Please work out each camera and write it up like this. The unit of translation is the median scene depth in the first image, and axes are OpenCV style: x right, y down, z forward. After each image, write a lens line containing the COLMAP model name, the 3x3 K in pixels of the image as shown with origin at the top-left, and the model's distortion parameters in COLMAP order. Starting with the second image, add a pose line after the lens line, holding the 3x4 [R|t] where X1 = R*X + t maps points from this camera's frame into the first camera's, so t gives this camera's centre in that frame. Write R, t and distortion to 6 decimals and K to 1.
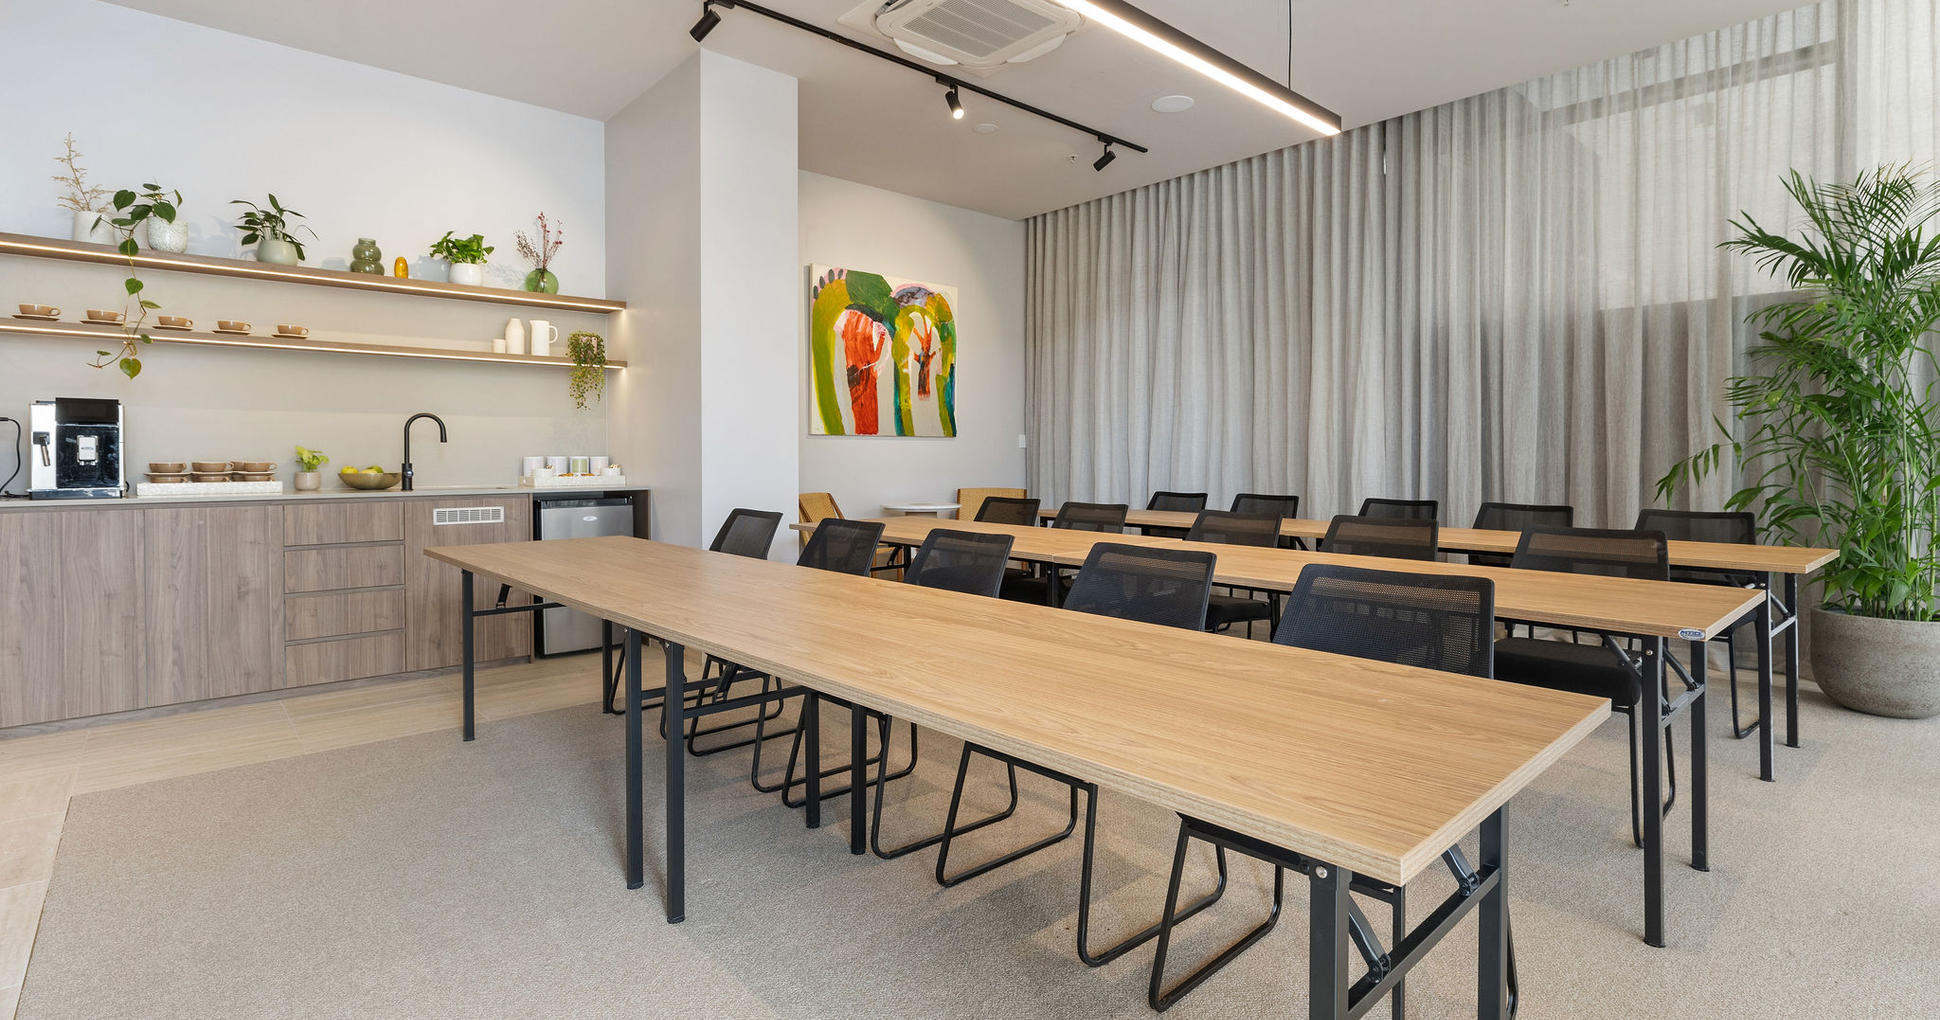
lens RADIAL K [[900.3, 0, 970.0], [0, 900.3, 510.0], [0, 0, 1]] dist [0.001249, 0.000239]
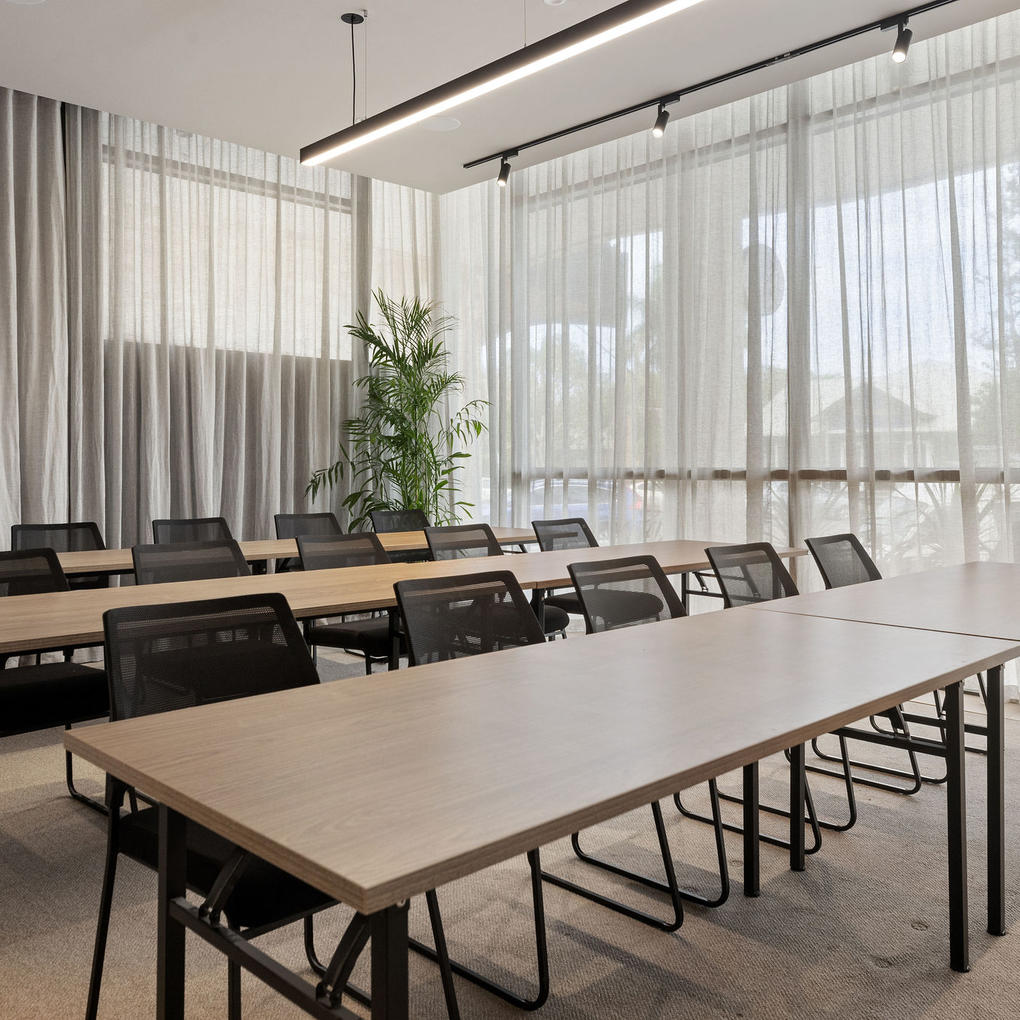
lens RADIAL K [[976.7, 0, 510.0], [0, 976.7, 510.0], [0, 0, 1]] dist [0.012262, -0.021423]
pose [[-0.034972, -0.040090, 0.998584, -0.674349], [0.063224, 0.997105, 0.042245, -0.049085], [-0.997386, 0.064612, -0.032336, 0.760417]]
